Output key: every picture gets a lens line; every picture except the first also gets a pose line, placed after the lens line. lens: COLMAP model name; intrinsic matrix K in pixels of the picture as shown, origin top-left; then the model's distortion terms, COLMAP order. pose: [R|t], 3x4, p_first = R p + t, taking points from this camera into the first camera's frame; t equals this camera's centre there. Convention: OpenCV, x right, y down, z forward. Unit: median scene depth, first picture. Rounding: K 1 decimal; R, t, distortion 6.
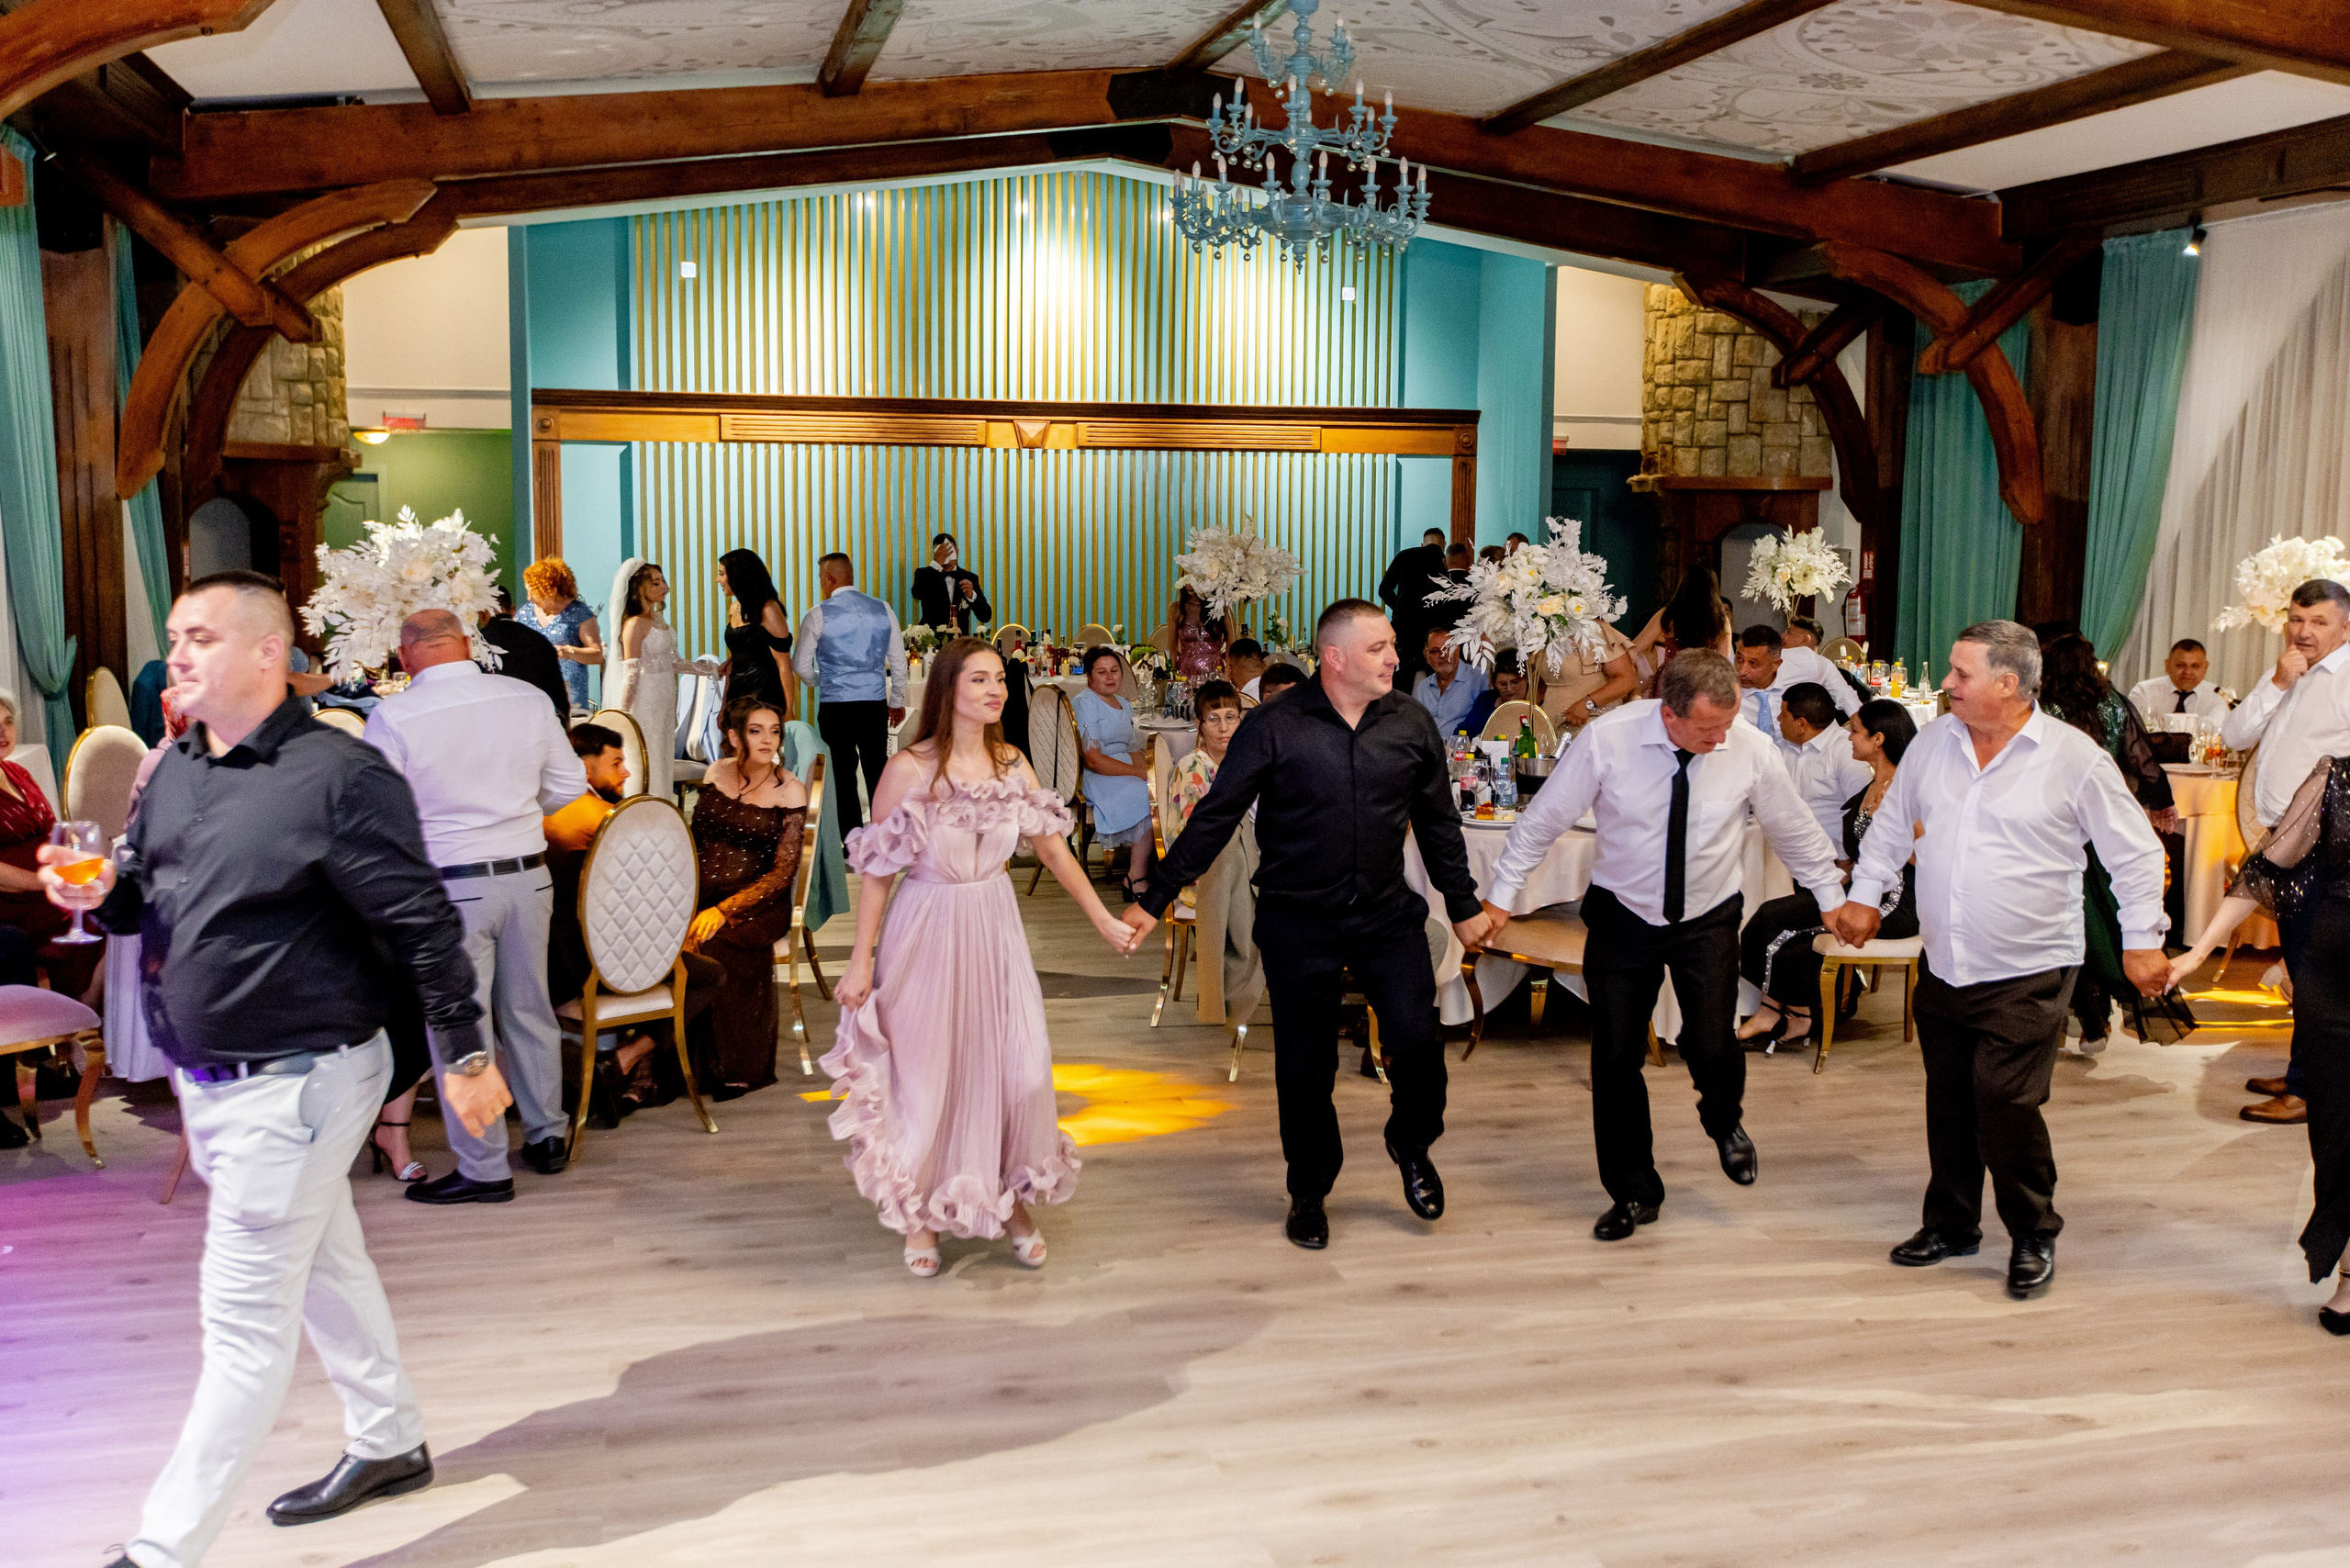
lens RADIAL K [[2170.2, 0, 1173.1], [0, 2170.2, 752.0], [0, 0, 1]] dist [-0.002208, -0.015729]
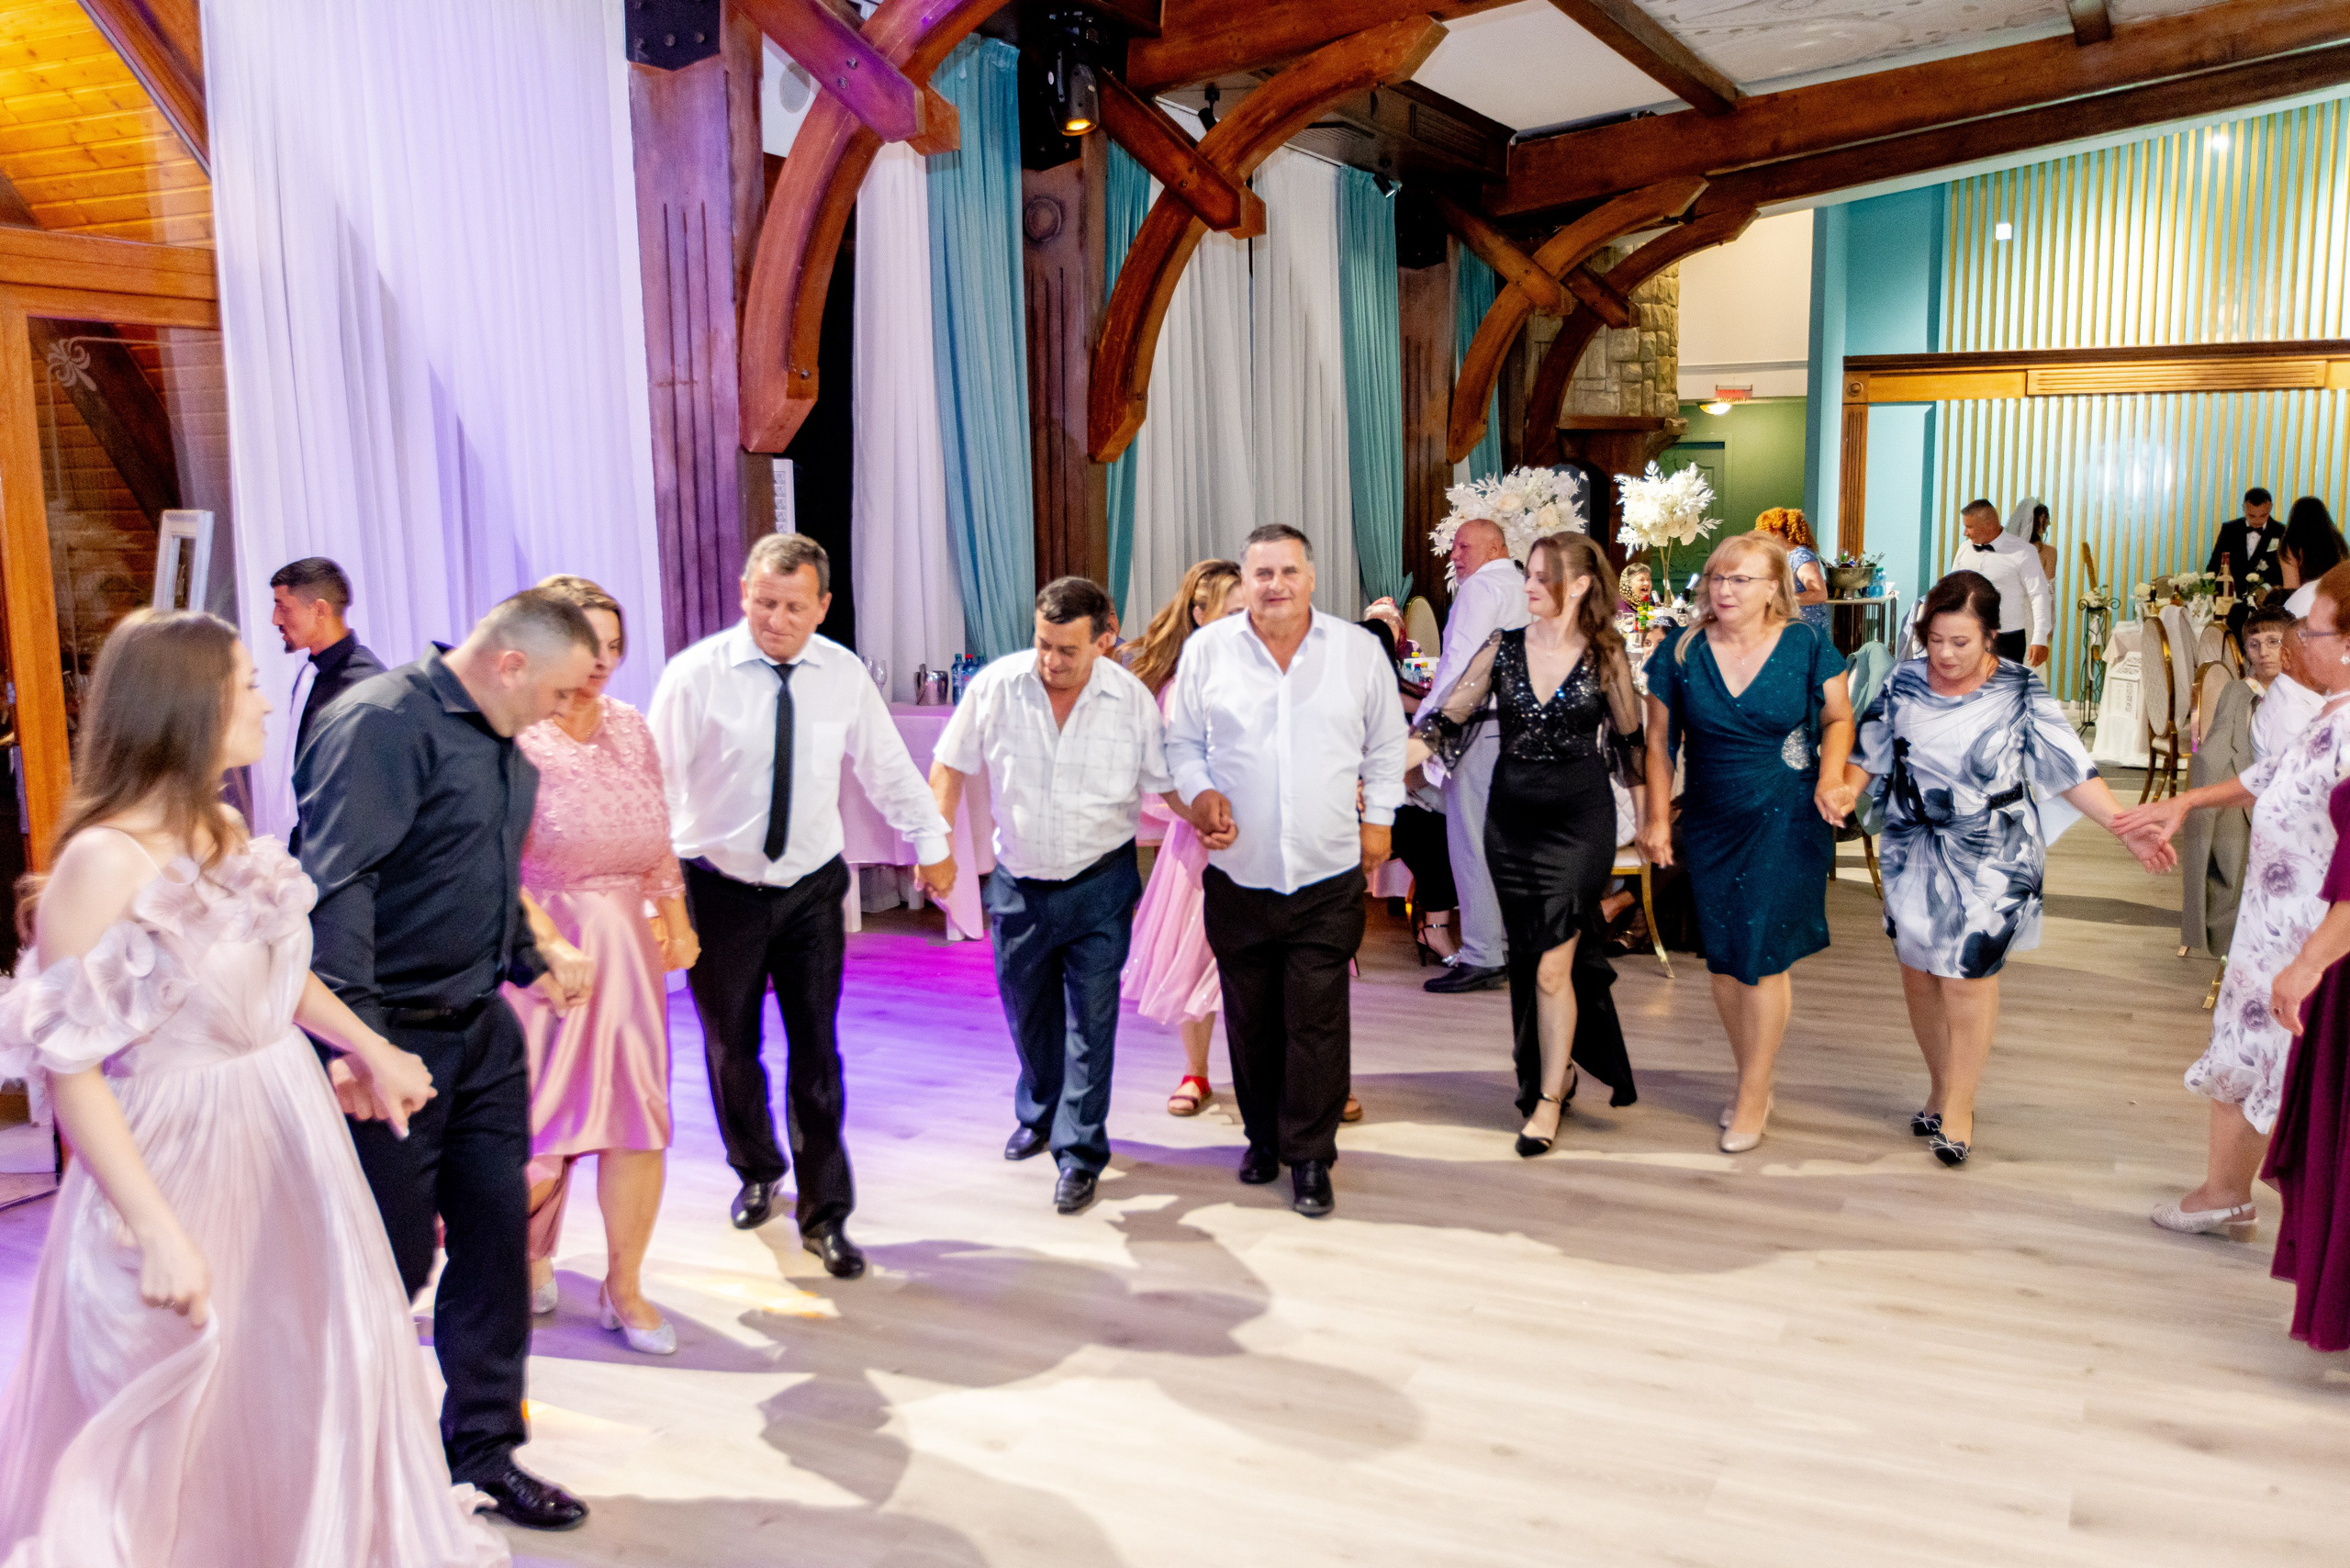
lens RADIAL K [[2043.6, 0, 1150.2], [0, 2043.6, 786.7], [0, 0, 1]] dist [-0.007082, 0.007000]
pose [[0.756752, 0.072656, -0.649652, 0.132845], [-0.051411, 0.997341, 0.051656, 0.014273], [0.651677, -0.005692, 0.758475, -0.007952]]
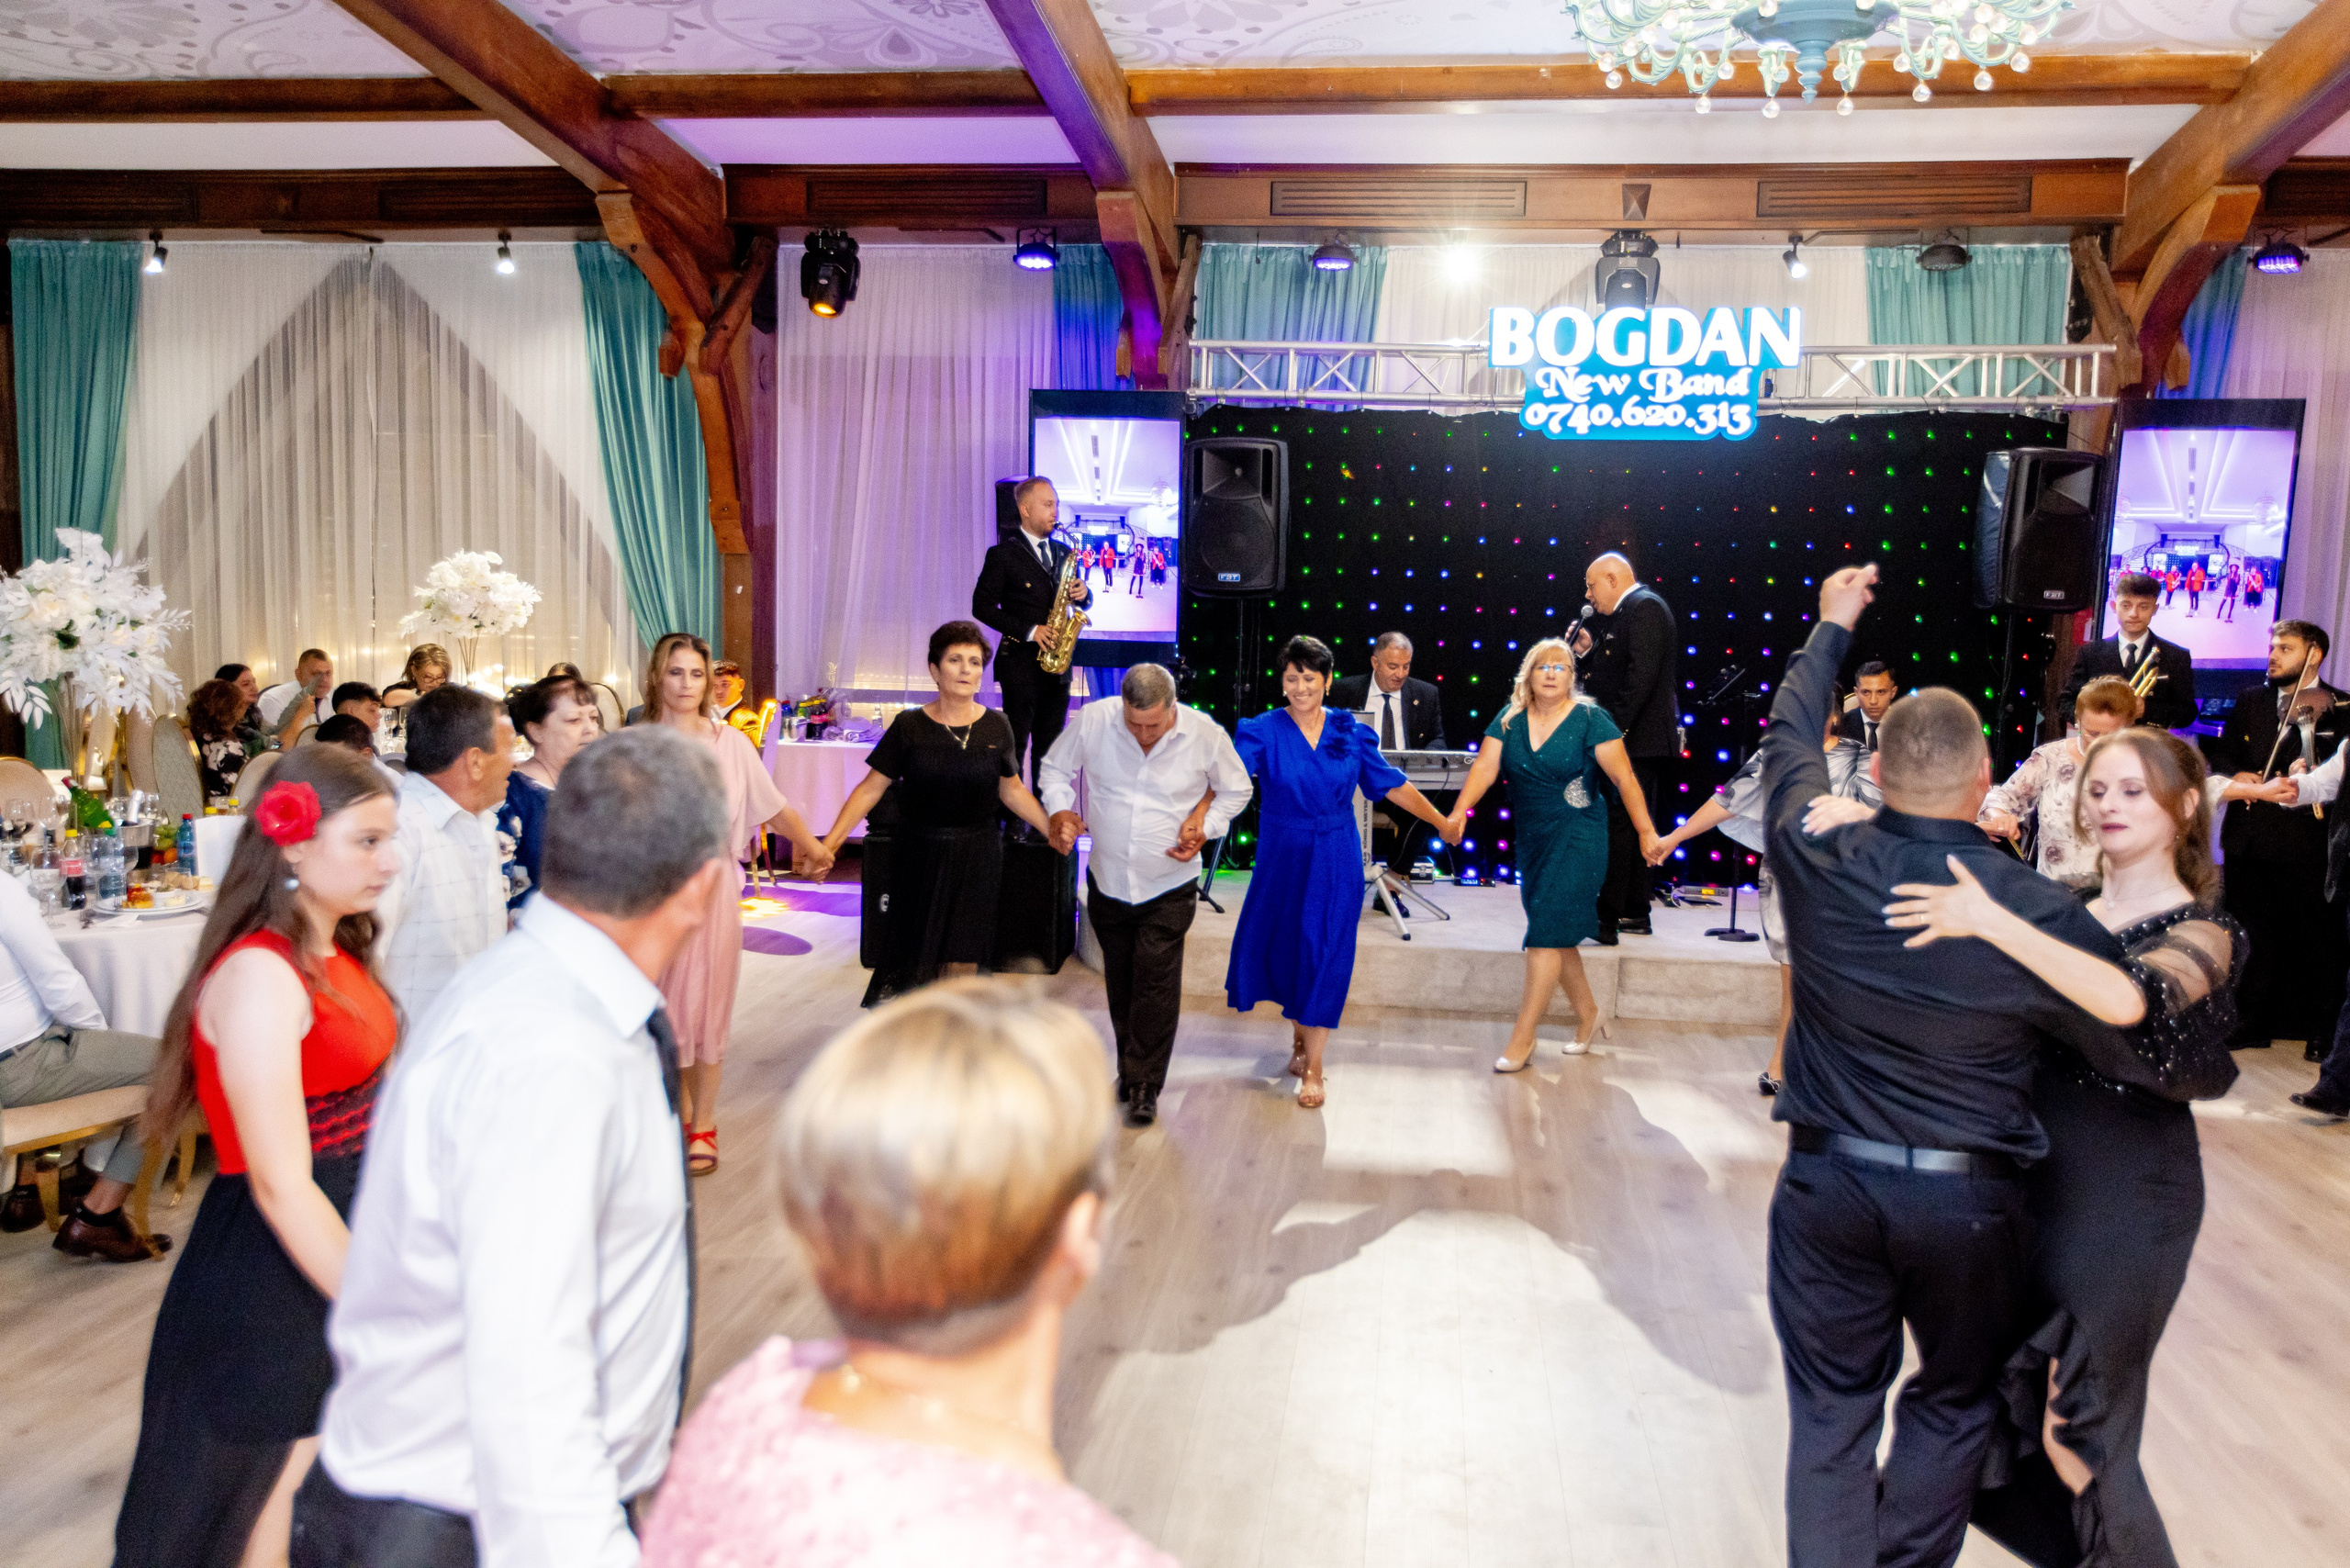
lens RADIAL K [[1952.7, 0, 1152.8], [0, 1952.7, 779.8], [0, 0, 1]] dist [0.004165, -0.007910]
pose [[0.370073, -0.104743, 0.923079, -0.203789], [0.083696, 0.993342, 0.079161, -0.022463], [-0.925225, 0.047962, 0.376376, 0.205404]]
